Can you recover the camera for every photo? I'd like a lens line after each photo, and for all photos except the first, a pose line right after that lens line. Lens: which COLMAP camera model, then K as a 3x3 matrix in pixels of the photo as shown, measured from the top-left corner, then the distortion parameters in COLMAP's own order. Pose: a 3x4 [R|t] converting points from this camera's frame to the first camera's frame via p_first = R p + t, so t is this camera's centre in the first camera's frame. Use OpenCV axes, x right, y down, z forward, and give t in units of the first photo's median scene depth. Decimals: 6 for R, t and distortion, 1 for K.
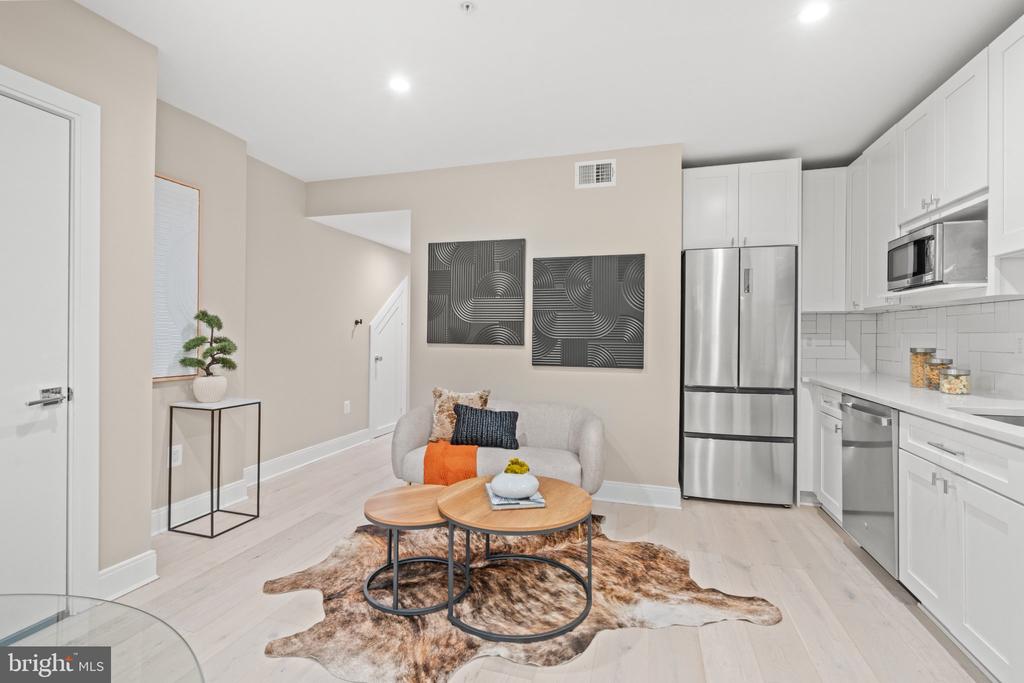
lens RADIAL K [[464.7, 0, 503.5], [0, 464.7, 337.0], [0, 0, 1]] dist [-0.007349, 0.003580]
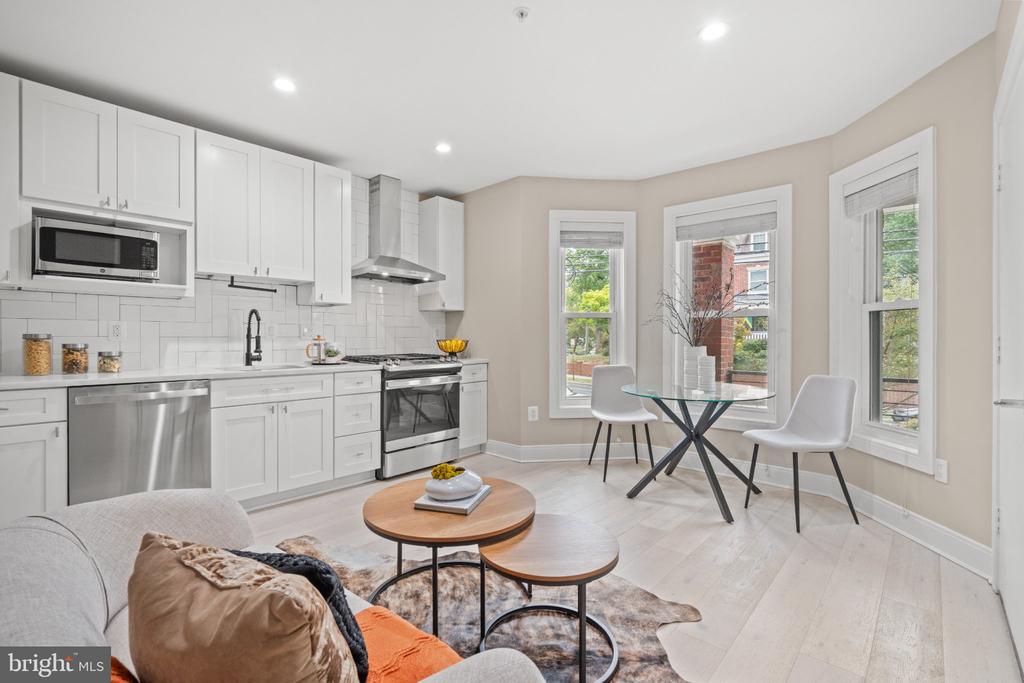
lens RADIAL K [[464.7, 0, 505.3], [0, 464.7, 338.3], [0, 0, 1]] dist [-0.007349, 0.003580]
pose [[-0.902738, -0.011693, 0.430033, -0.425099], [-0.008663, 0.999922, 0.009003, 0.017906], [-0.430104, 0.004402, -0.902768, 1.646723]]
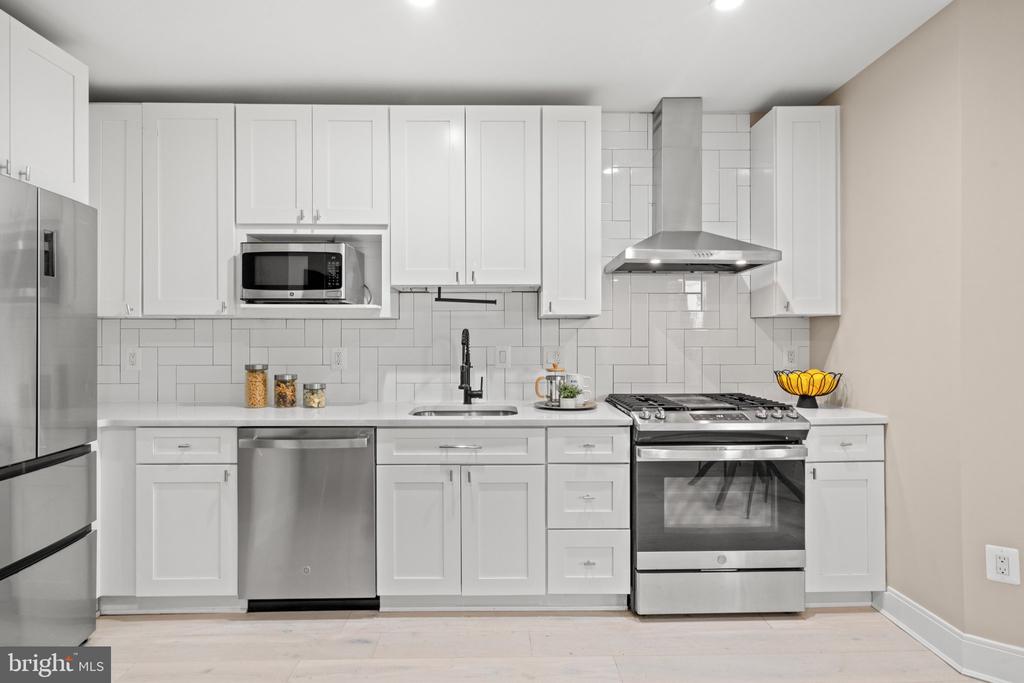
lens RADIAL K [[556.2, 0, 508.5], [0, 556.2, 340.1], [0, 0, 1]] dist [0.000946, 0.002974]
pose [[-0.310926, -0.003763, 0.950427, -0.343719], [0.001380, 0.999989, 0.004411, -0.032832], [-0.950433, 0.002683, -0.310917, 0.989353]]
